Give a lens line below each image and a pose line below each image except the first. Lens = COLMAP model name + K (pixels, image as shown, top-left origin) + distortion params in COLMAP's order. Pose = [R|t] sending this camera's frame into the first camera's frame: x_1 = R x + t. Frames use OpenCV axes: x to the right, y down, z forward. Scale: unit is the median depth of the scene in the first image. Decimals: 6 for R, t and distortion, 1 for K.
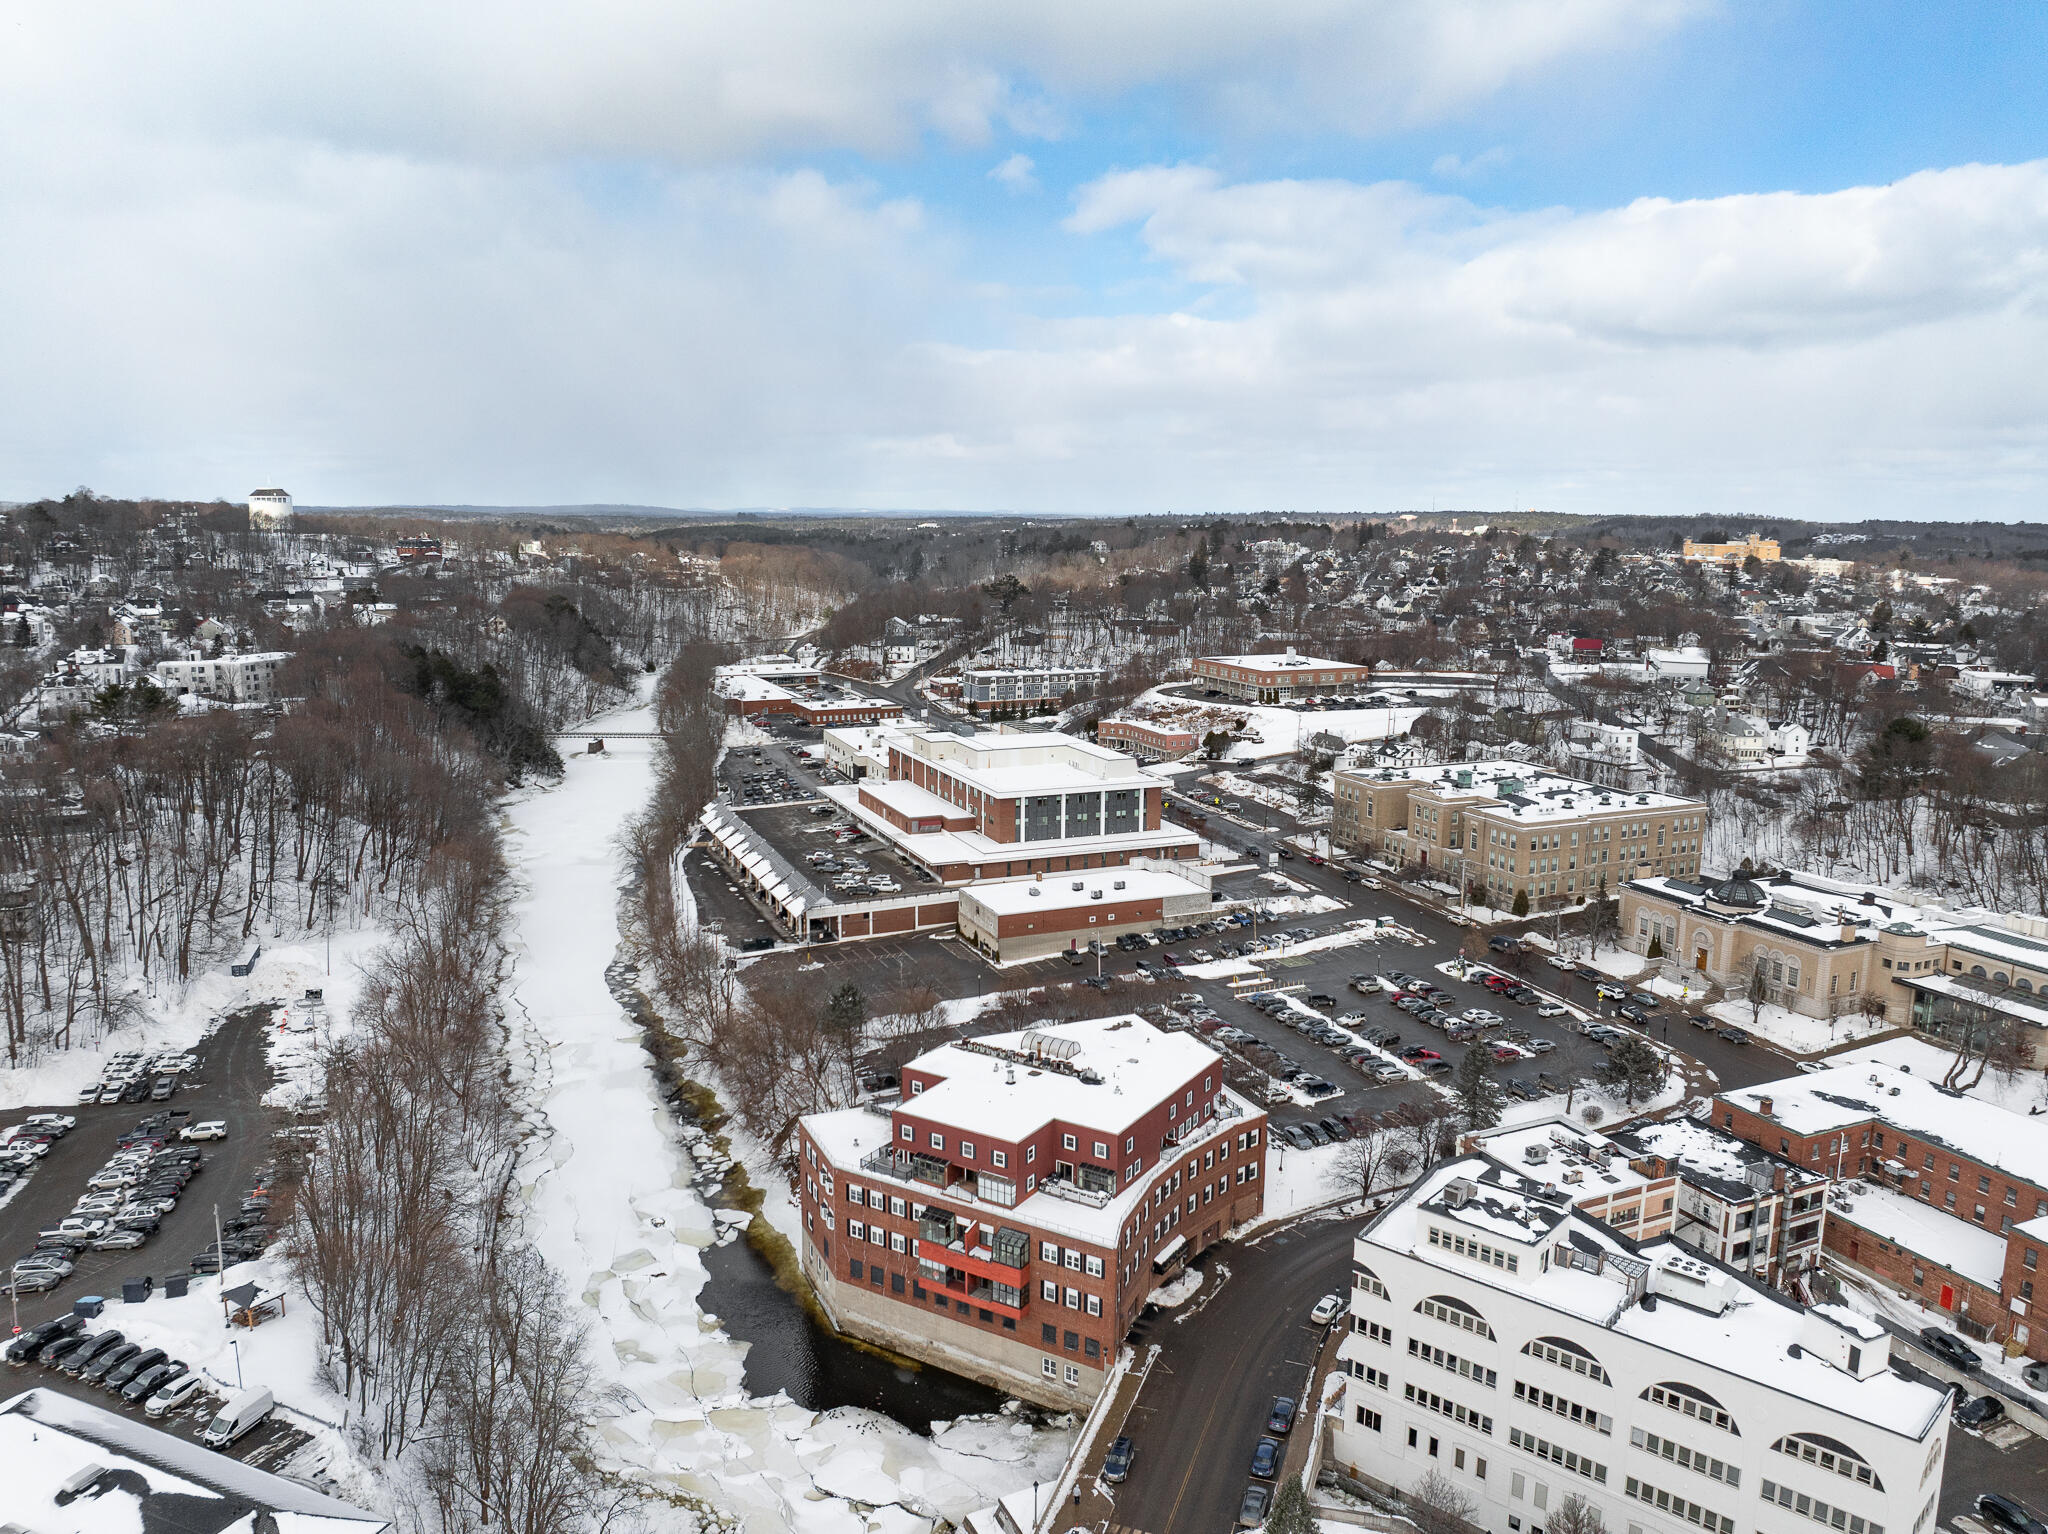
lens RADIAL K [[1448.9, 0, 1024.0], [0, 1448.9, 767.0], [0, 0, 1]] dist [-0.002824, -0.103250]
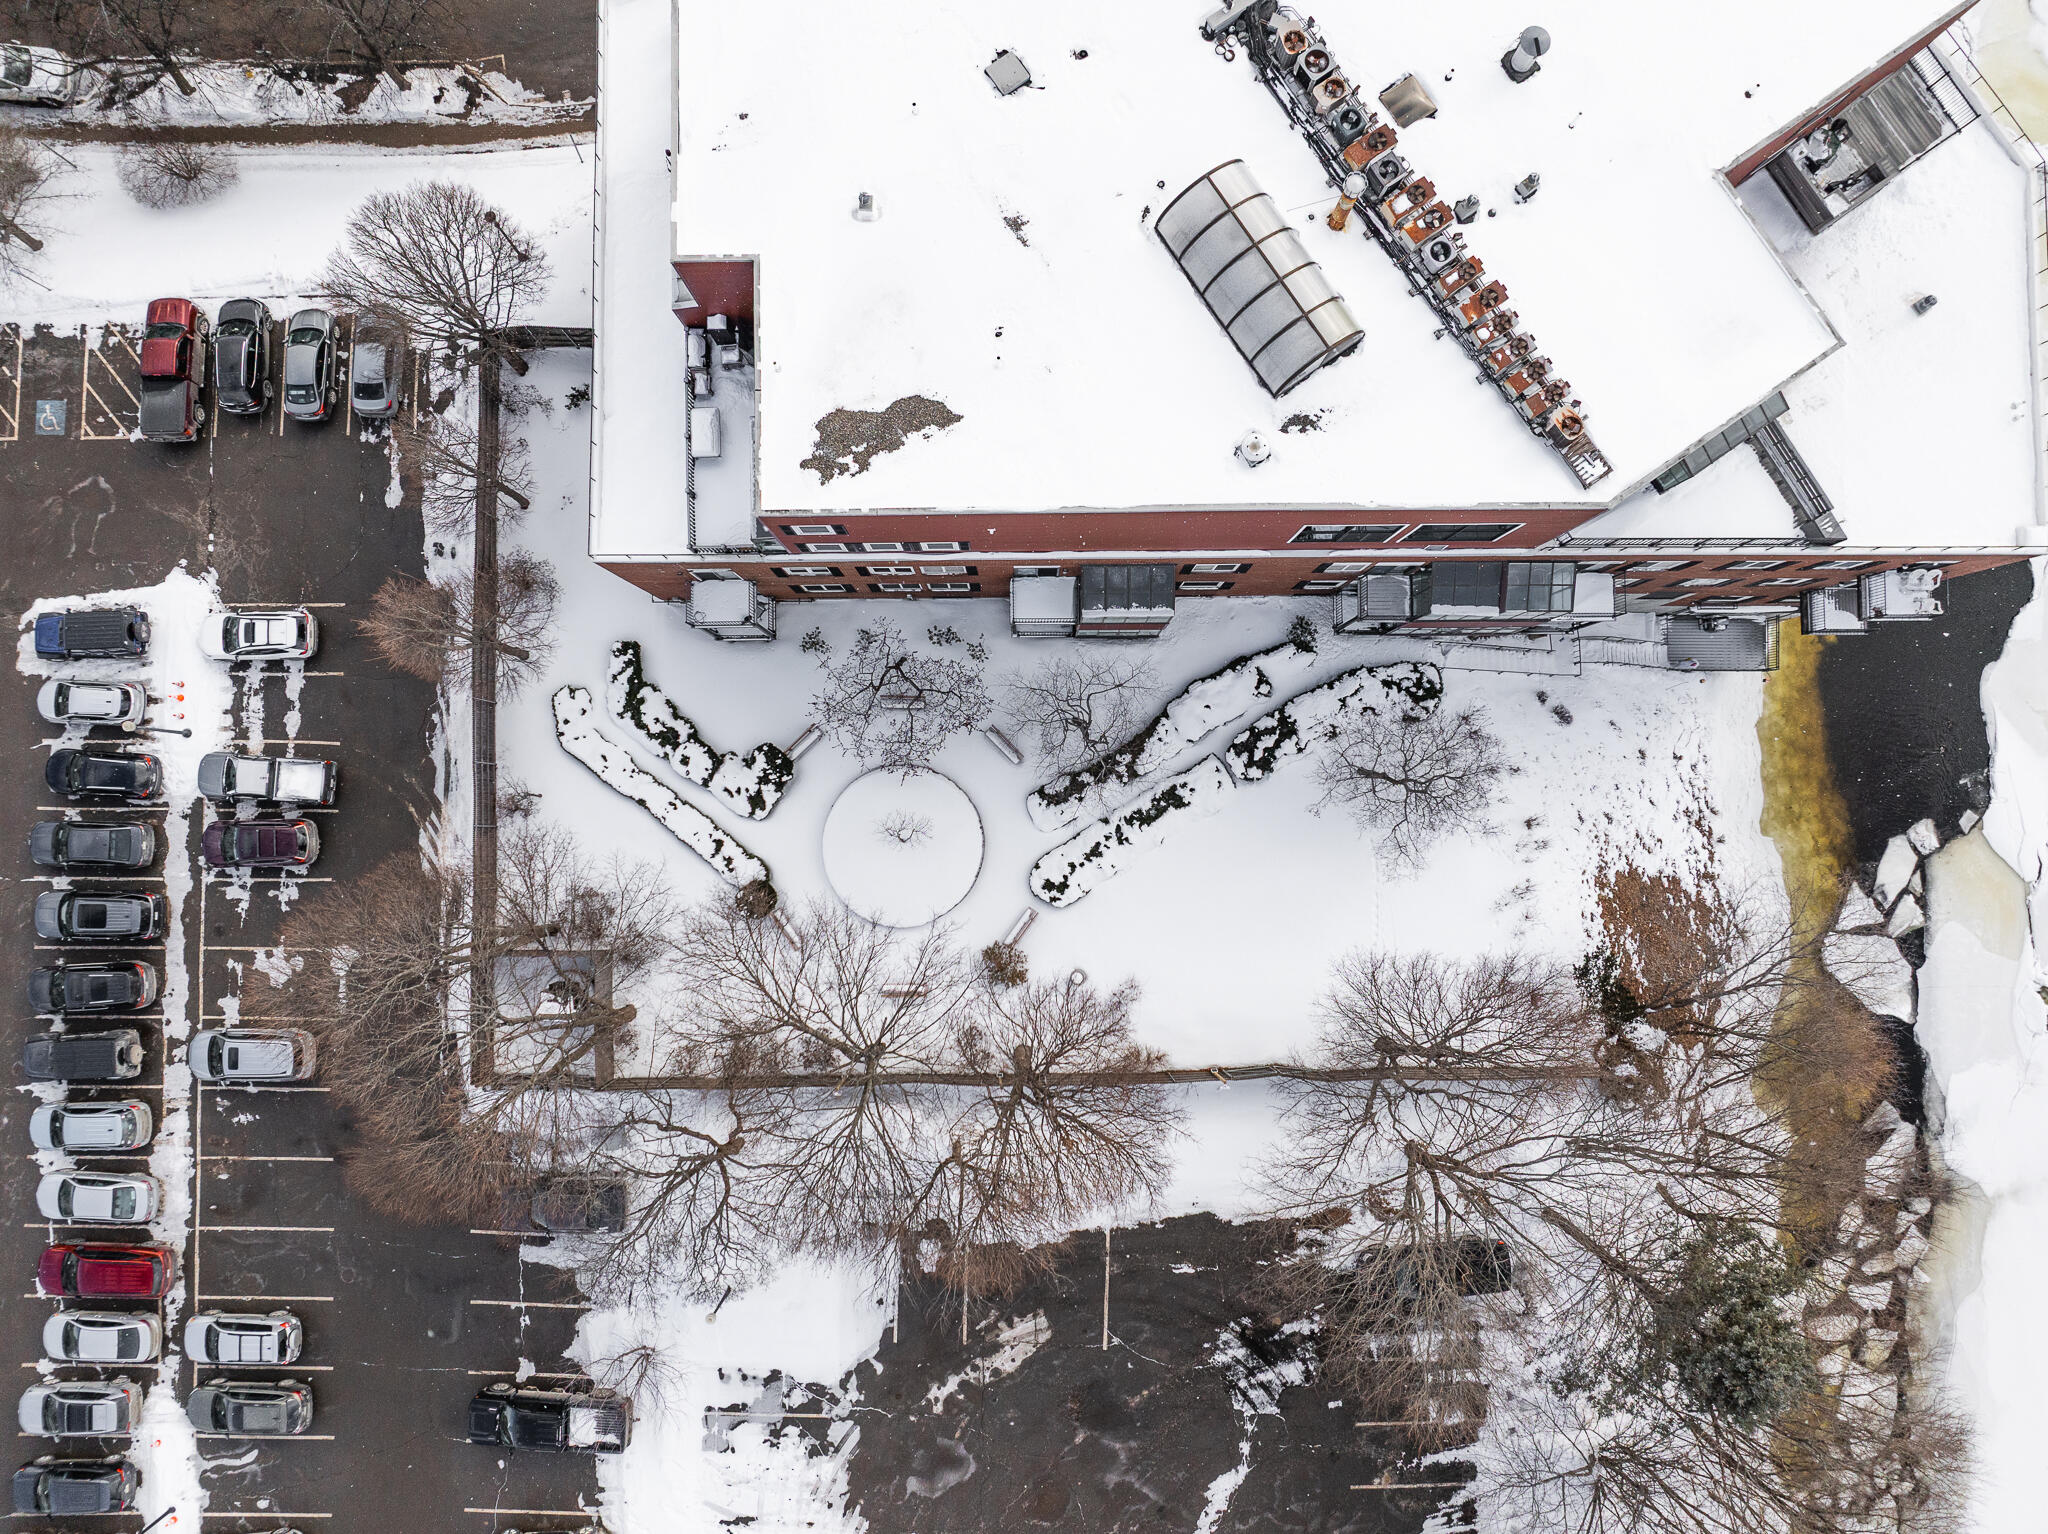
lens RADIAL K [[1446.5, 0, 1027.7], [0, 1446.5, 758.2], [0, 0, 1]] dist [-0.030036, 0.001027]
pose [[-0.914988, -0.403438, 0.005883, 0.013749], [0.062050, -0.126290, 0.990051, -0.046625], [-0.398682, 0.906250, 0.140587, 0.722883]]
